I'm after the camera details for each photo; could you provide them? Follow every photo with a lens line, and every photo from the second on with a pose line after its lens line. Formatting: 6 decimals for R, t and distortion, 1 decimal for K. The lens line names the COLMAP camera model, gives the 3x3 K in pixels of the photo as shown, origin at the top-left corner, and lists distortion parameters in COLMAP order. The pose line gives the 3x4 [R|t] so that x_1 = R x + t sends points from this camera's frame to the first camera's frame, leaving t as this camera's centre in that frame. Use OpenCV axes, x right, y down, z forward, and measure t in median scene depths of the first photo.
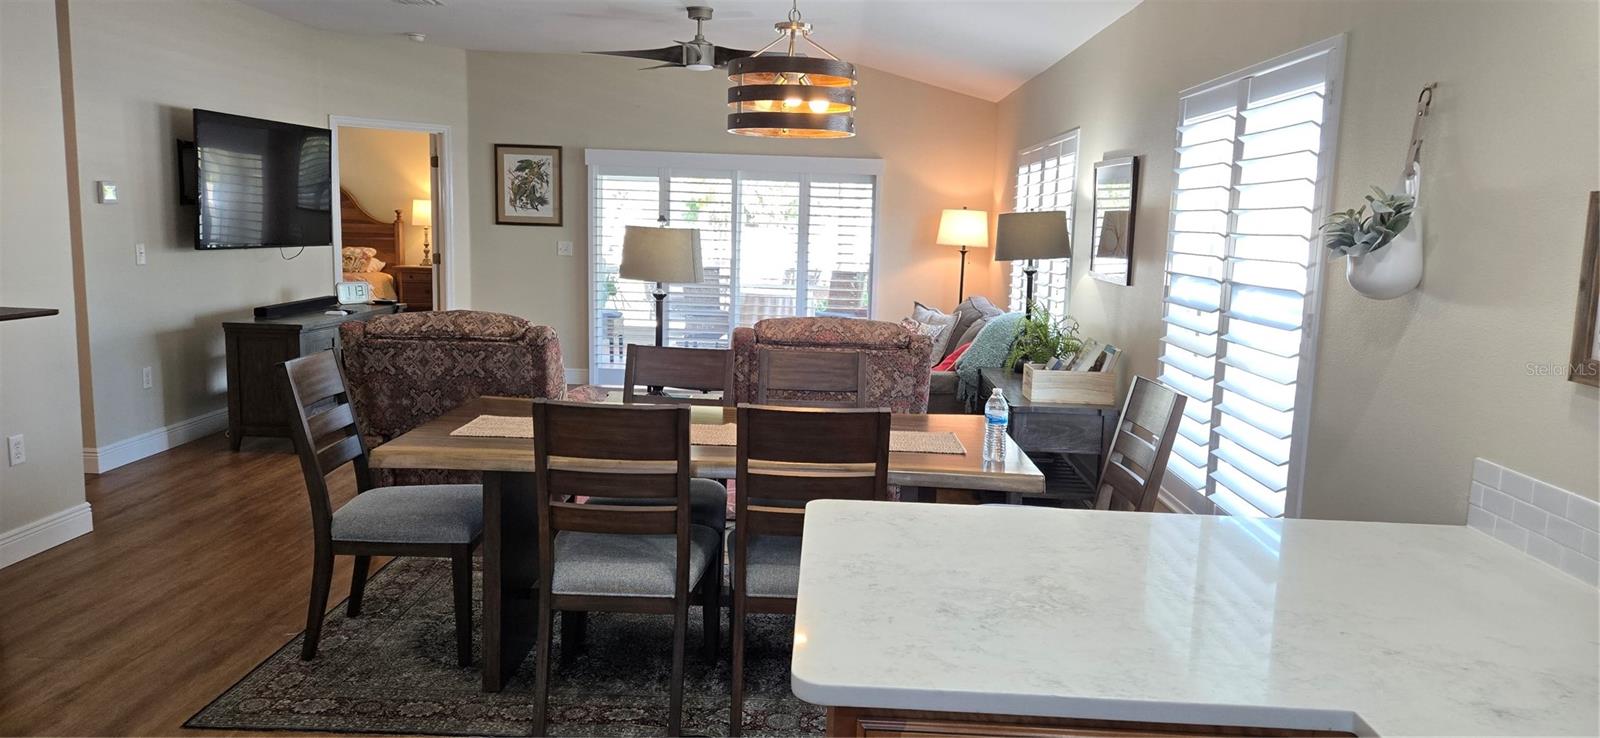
lens RADIAL K [[1063.9, 0, 800.9], [0, 1063.9, 364.1], [0, 0, 1]] dist [0.095065, -0.085702]
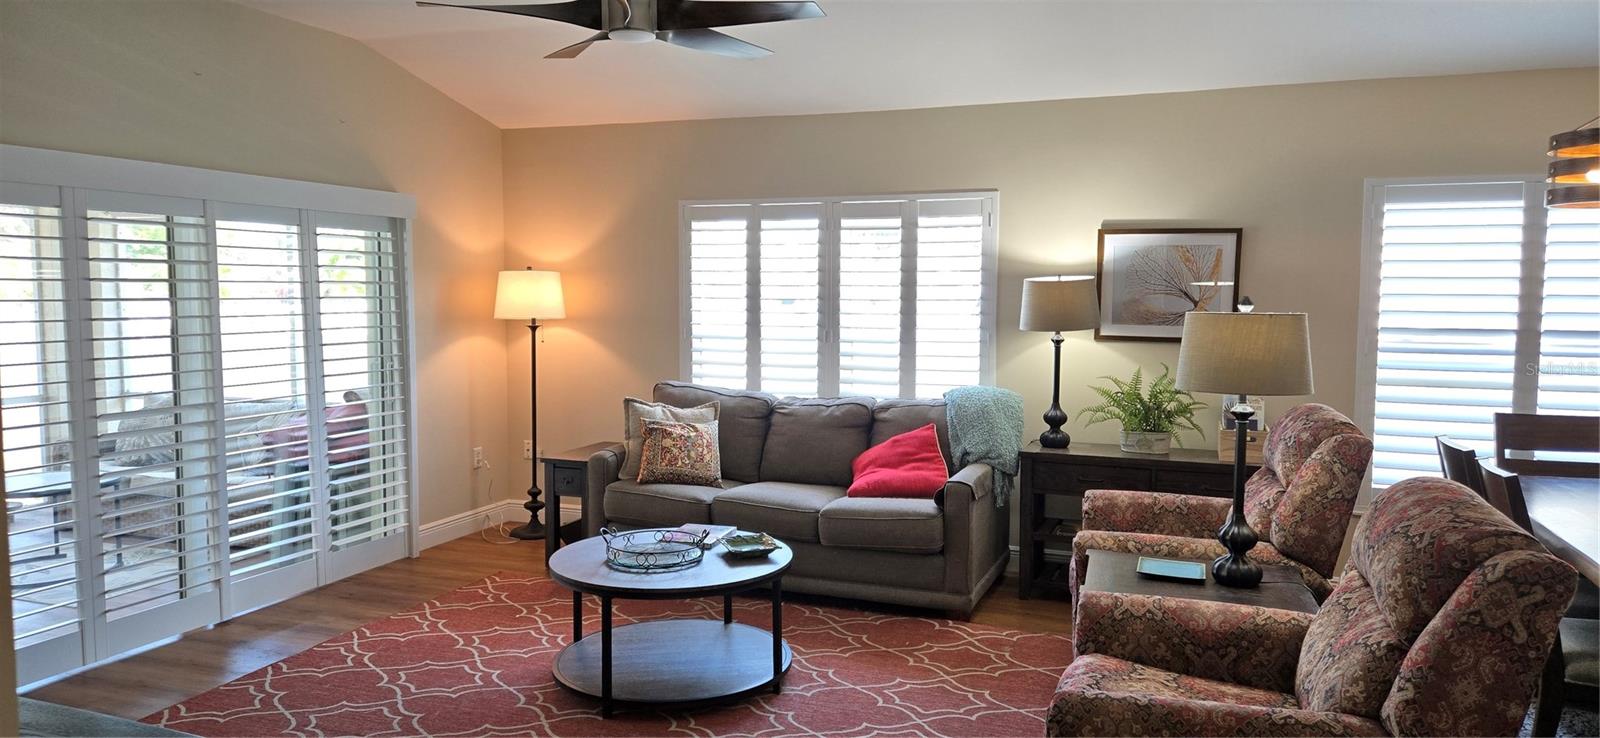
lens RADIAL K [[1063.9, 0, 800.9], [0, 1063.9, 364.1], [0, 0, 1]] dist [0.095065, -0.085702]
pose [[0.321864, -0.097340, 0.941769, -0.486885], [0.133176, 0.989466, 0.056755, -0.097107], [-0.937373, 0.107154, 0.331437, 0.583593]]
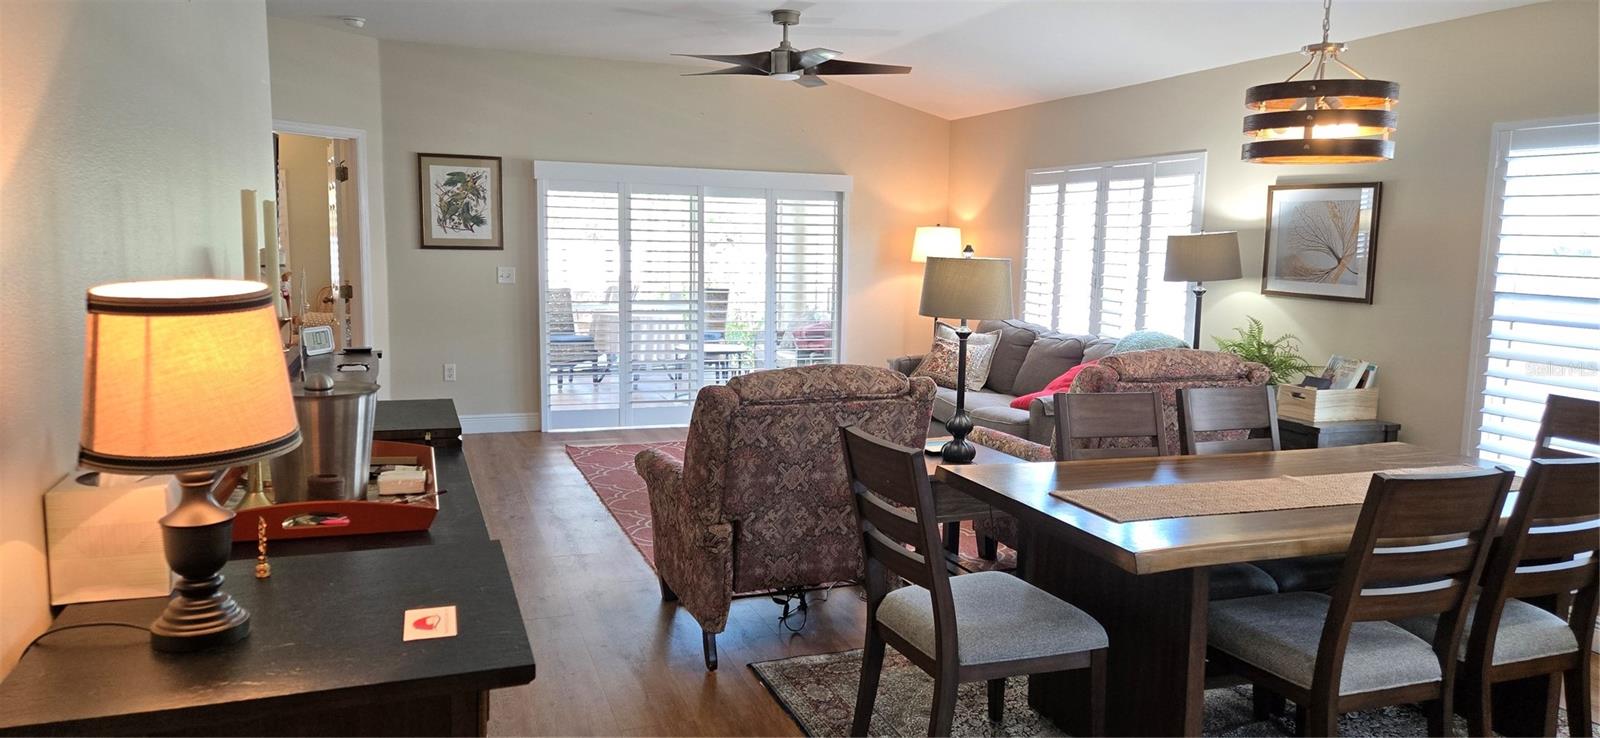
lens RADIAL K [[1063.9, 0, 800.9], [0, 1063.9, 364.1], [0, 0, 1]] dist [0.095065, -0.085702]
pose [[0.931955, -0.055708, 0.358269, -0.328806], [0.057750, 0.998318, 0.005007, -0.028885], [-0.357946, 0.016023, 0.933605, 0.117476]]
